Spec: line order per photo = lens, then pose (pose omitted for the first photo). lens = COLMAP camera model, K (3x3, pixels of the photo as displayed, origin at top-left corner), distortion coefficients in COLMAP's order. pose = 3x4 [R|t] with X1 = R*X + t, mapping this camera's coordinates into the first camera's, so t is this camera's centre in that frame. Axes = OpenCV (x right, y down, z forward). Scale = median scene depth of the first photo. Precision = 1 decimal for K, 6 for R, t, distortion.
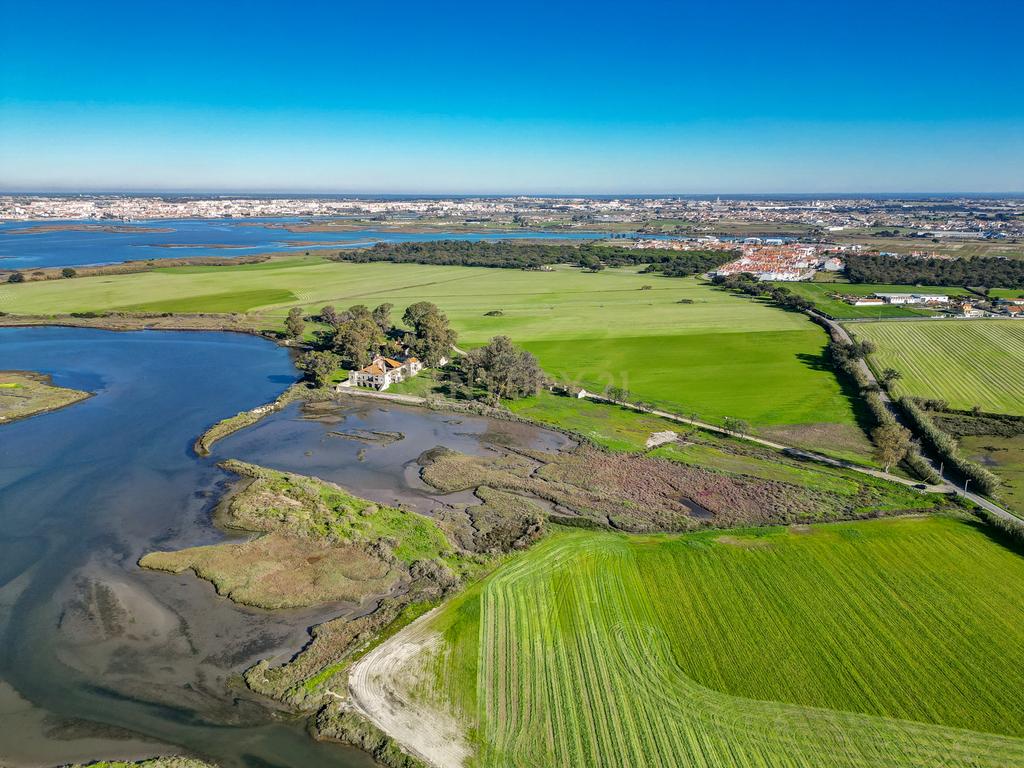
lens RADIAL K [[714.5, 0, 514.2], [0, 714.5, 384.5], [0, 0, 1]] dist [0.071654, -0.060273]
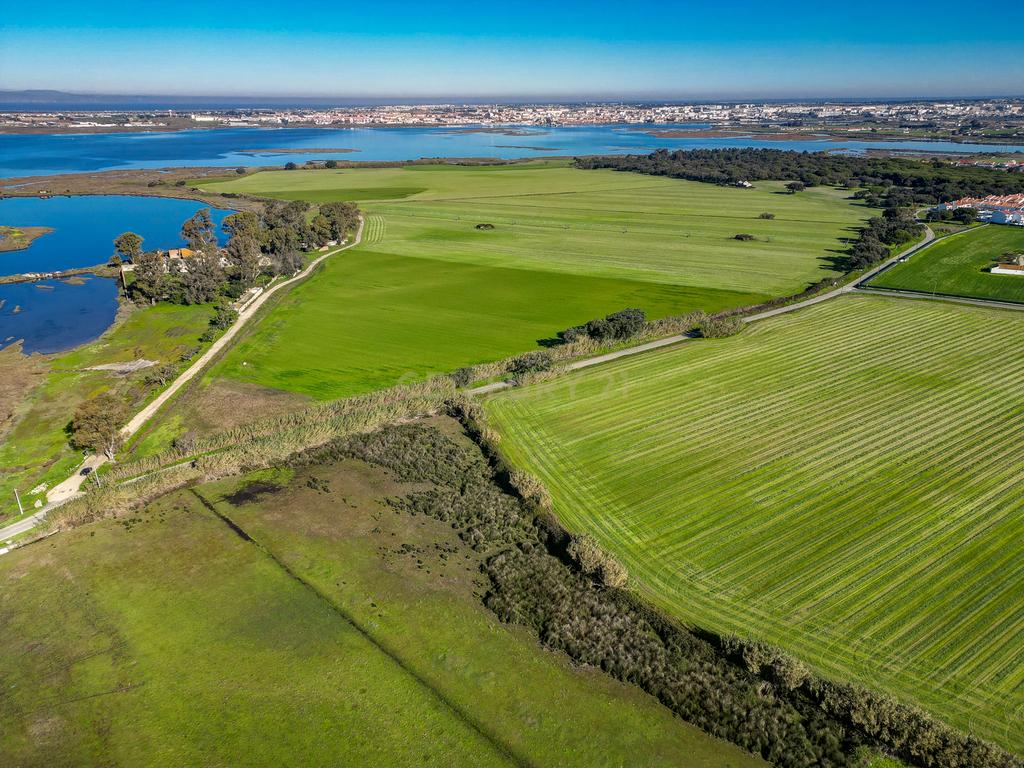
lens RADIAL K [[714.5, 0, 512.1], [0, 714.5, 388.2], [0, 0, 1]] dist [0.071654, -0.060273]
pose [[0.784246, 0.225953, -0.577843, 0.359905], [-0.154876, 0.973140, 0.170329, -0.039484], [0.600809, -0.044086, 0.798176, 0.195013]]
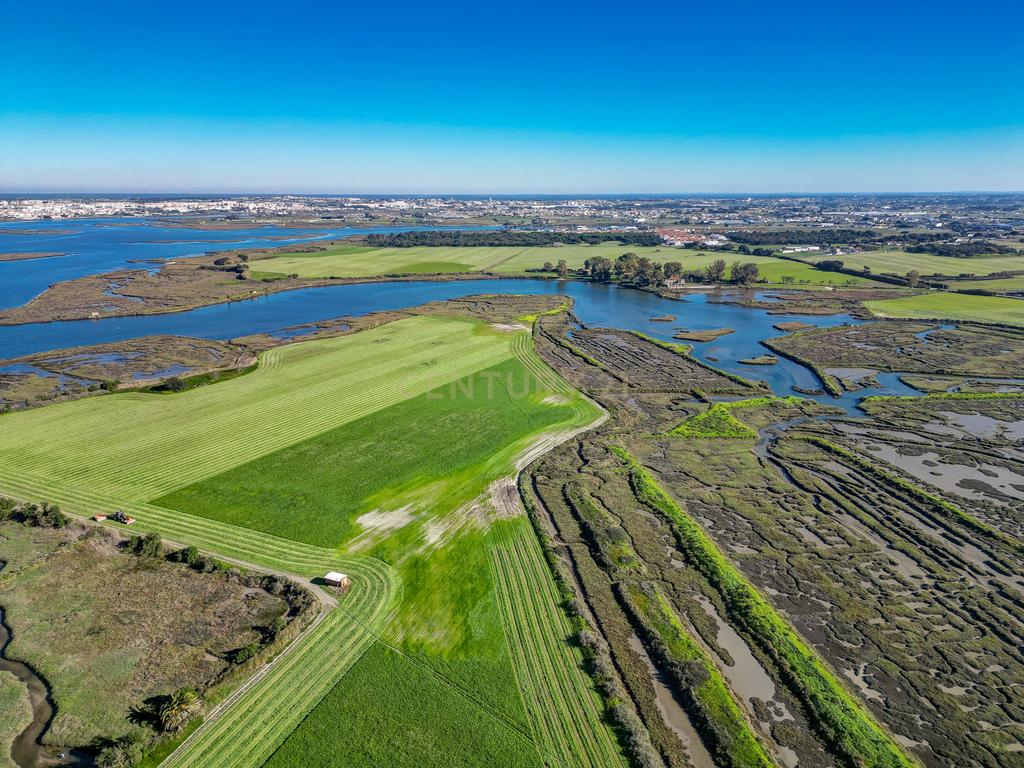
lens RADIAL K [[714.5, 0, 515.3], [0, 714.5, 387.2], [0, 0, 1]] dist [0.071654, -0.060273]
pose [[0.925424, -0.101659, 0.365041, -0.600133], [0.100389, 0.994694, 0.022509, 0.084609], [-0.365392, 0.015816, 0.930719, -0.326031]]
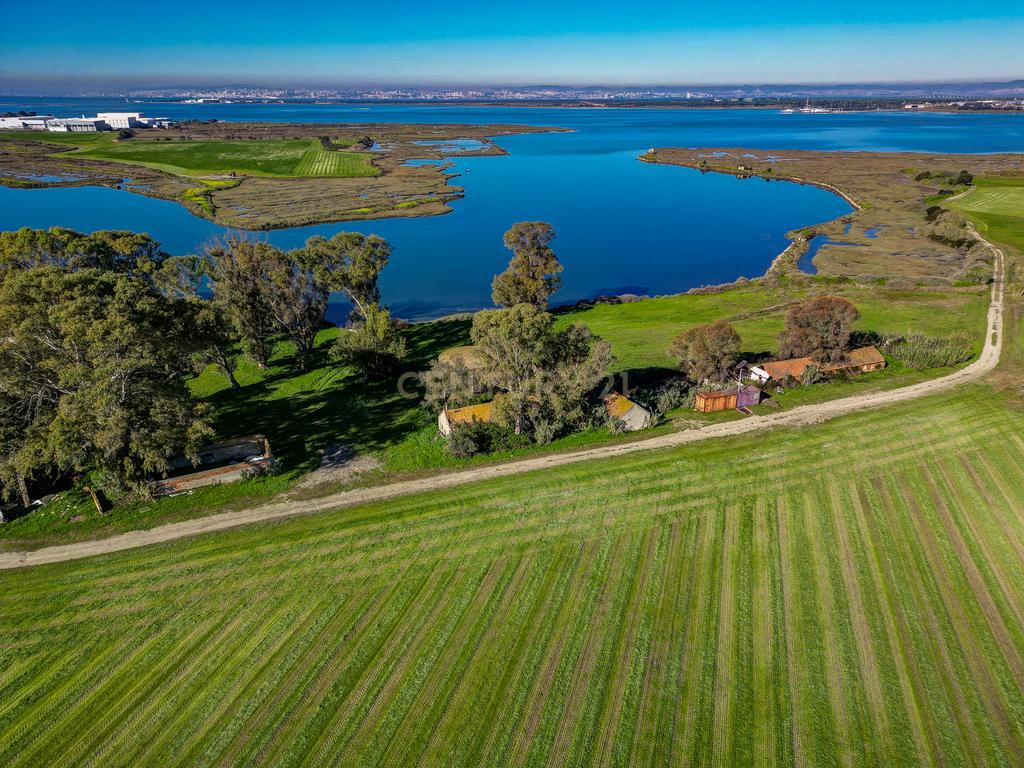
lens RADIAL K [[714.5, 0, 513.4], [0, 714.5, 381.5], [0, 0, 1]] dist [0.071654, -0.060273]
pose [[-0.446366, 0.327996, -0.832572, -0.020129], [-0.232850, 0.855780, 0.461977, -0.101690], [0.864025, 0.400075, -0.305617, 0.613320]]
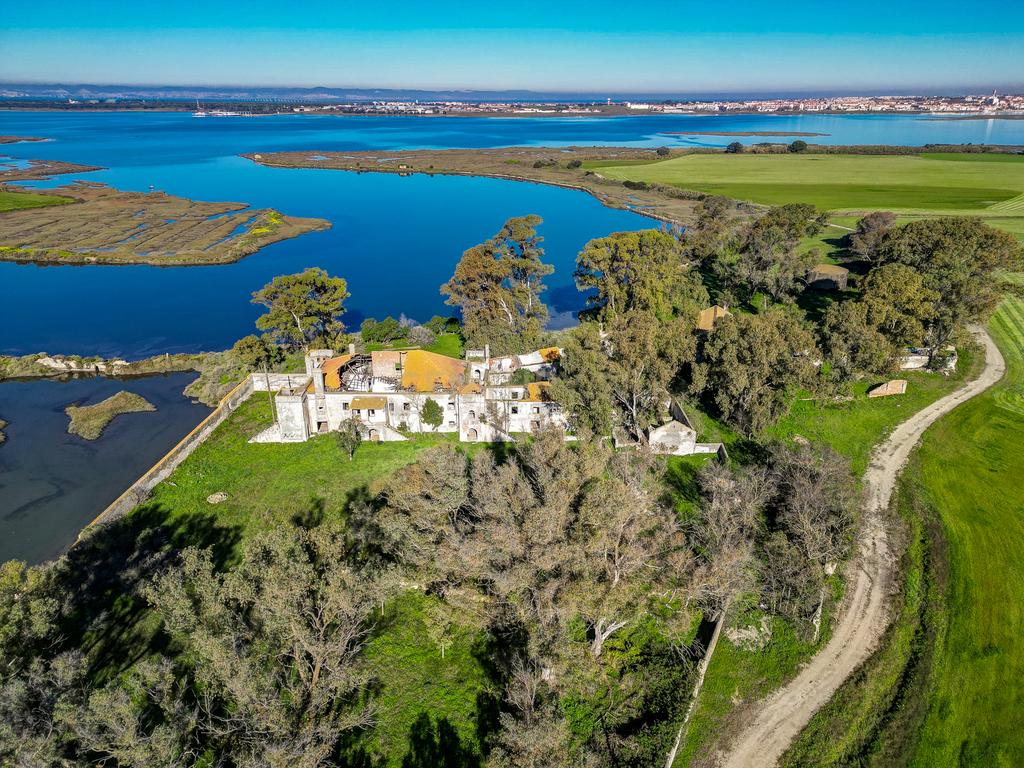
lens RADIAL K [[714.5, 0, 513.6], [0, 714.5, 381.2], [0, 0, 1]] dist [0.071654, -0.060273]
pose [[0.349885, 0.341433, -0.872355, 0.042019], [-0.241471, 0.932618, 0.268171, -0.049188], [0.905137, 0.116820, 0.408755, 0.398386]]
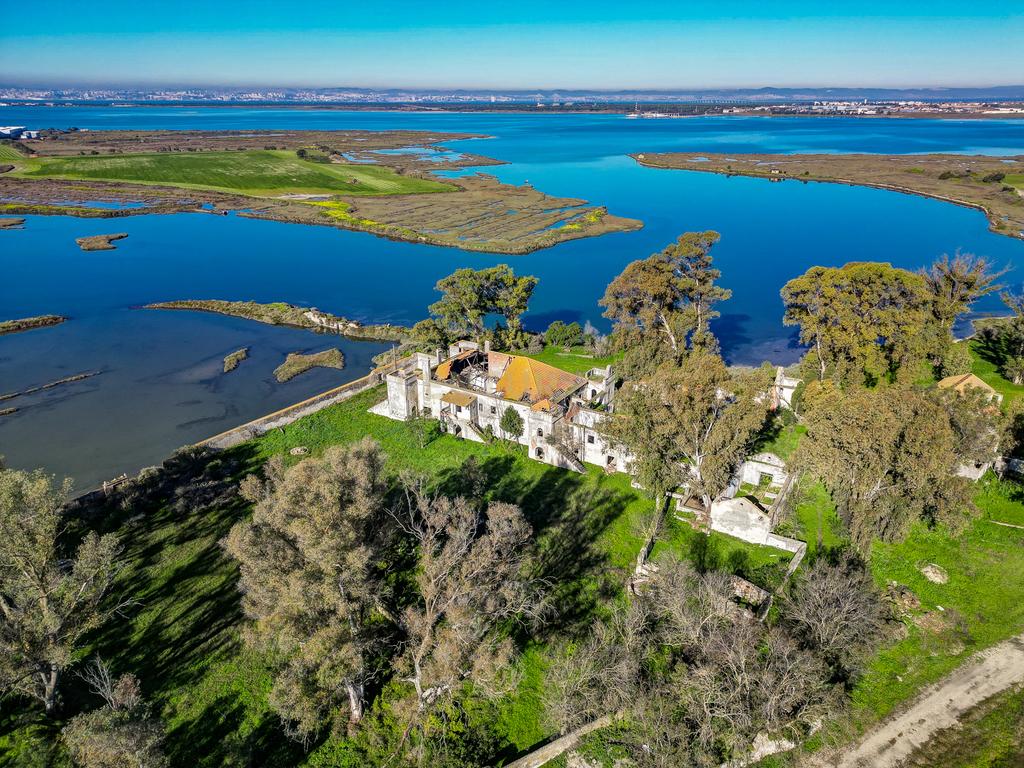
lens RADIAL K [[714.5, 0, 513.0], [0, 714.5, 381.6], [0, 0, 1]] dist [0.071654, -0.060273]
pose [[-0.200528, 0.356345, -0.912582, 0.038800], [-0.254474, 0.880584, 0.399768, -0.061725], [0.946061, 0.312394, -0.085901, 0.444678]]
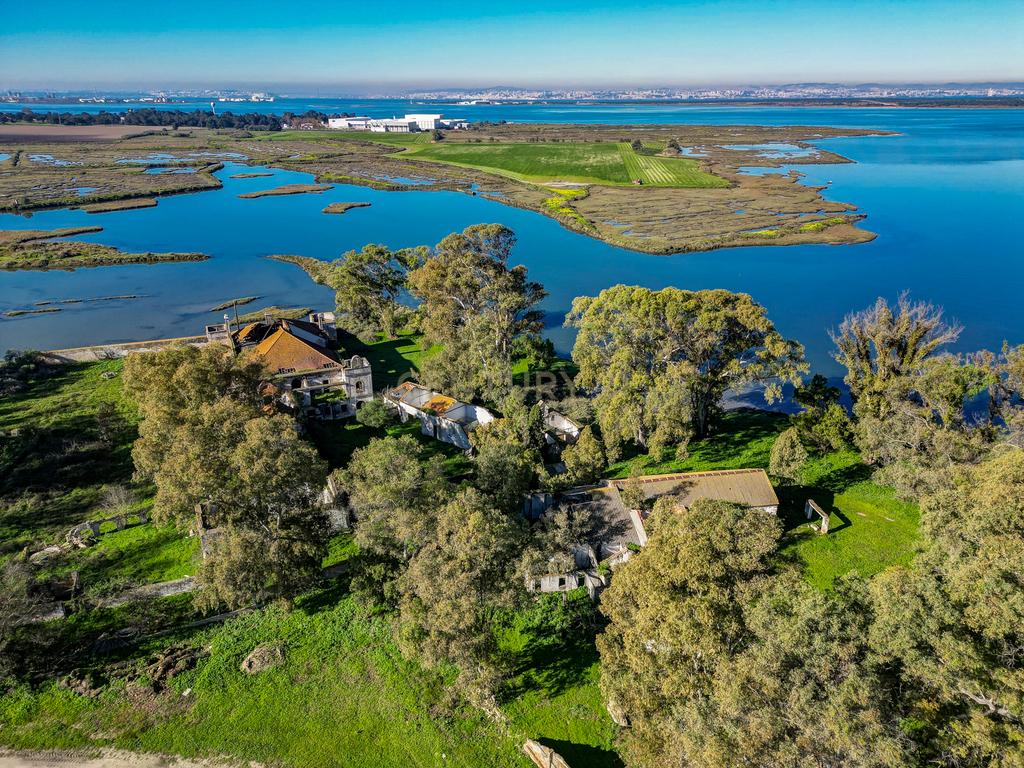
lens RADIAL K [[714.5, 0, 512.4], [0, 714.5, 381.0], [0, 0, 1]] dist [0.071654, -0.060273]
pose [[-0.704920, 0.258454, -0.660522, -0.021557], [-0.186412, 0.831004, 0.524102, -0.080690], [0.684353, 0.492579, -0.537612, 0.531943]]
